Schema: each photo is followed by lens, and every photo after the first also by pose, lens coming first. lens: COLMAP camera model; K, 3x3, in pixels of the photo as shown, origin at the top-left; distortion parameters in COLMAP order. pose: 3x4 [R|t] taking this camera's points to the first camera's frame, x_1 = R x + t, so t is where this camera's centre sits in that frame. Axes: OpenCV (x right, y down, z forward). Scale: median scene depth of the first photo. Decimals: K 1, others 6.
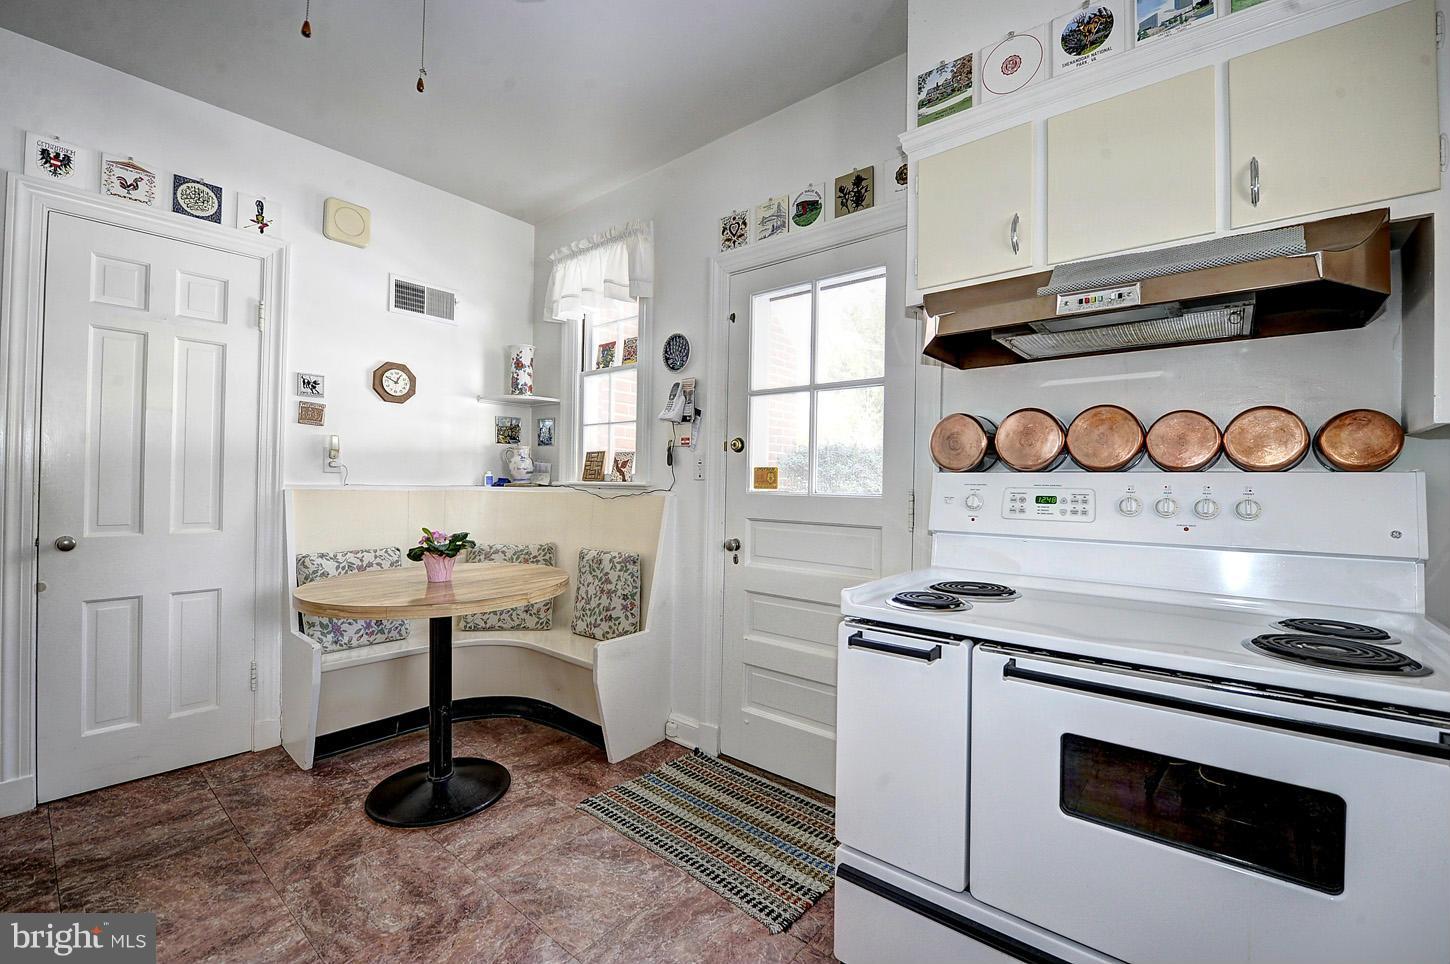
lens RADIAL K [[611.1, 0, 729.6], [0, 611.1, 479.9], [0, 0, 1]] dist [-0.012264, -0.003504]
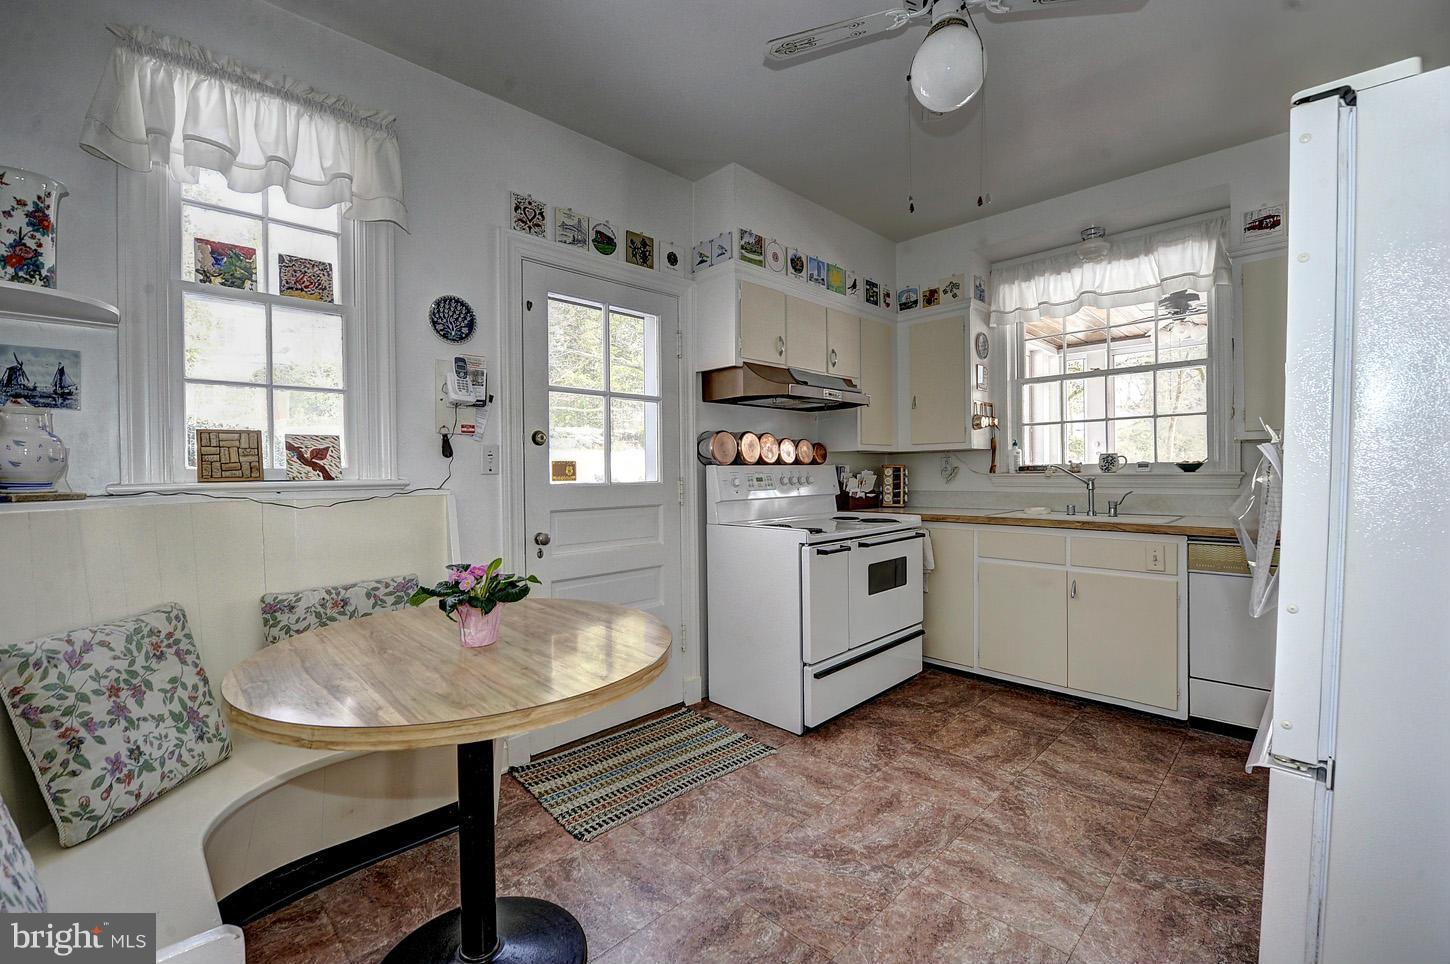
lens RADIAL K [[611.1, 0, 729.6], [0, 611.1, 479.9], [0, 0, 1]] dist [-0.012264, -0.003504]
pose [[0.084845, -0.029529, 0.995957, -0.984820], [0.007577, 0.999551, 0.028991, -0.016339], [-0.996365, 0.005087, 0.085030, 0.633559]]
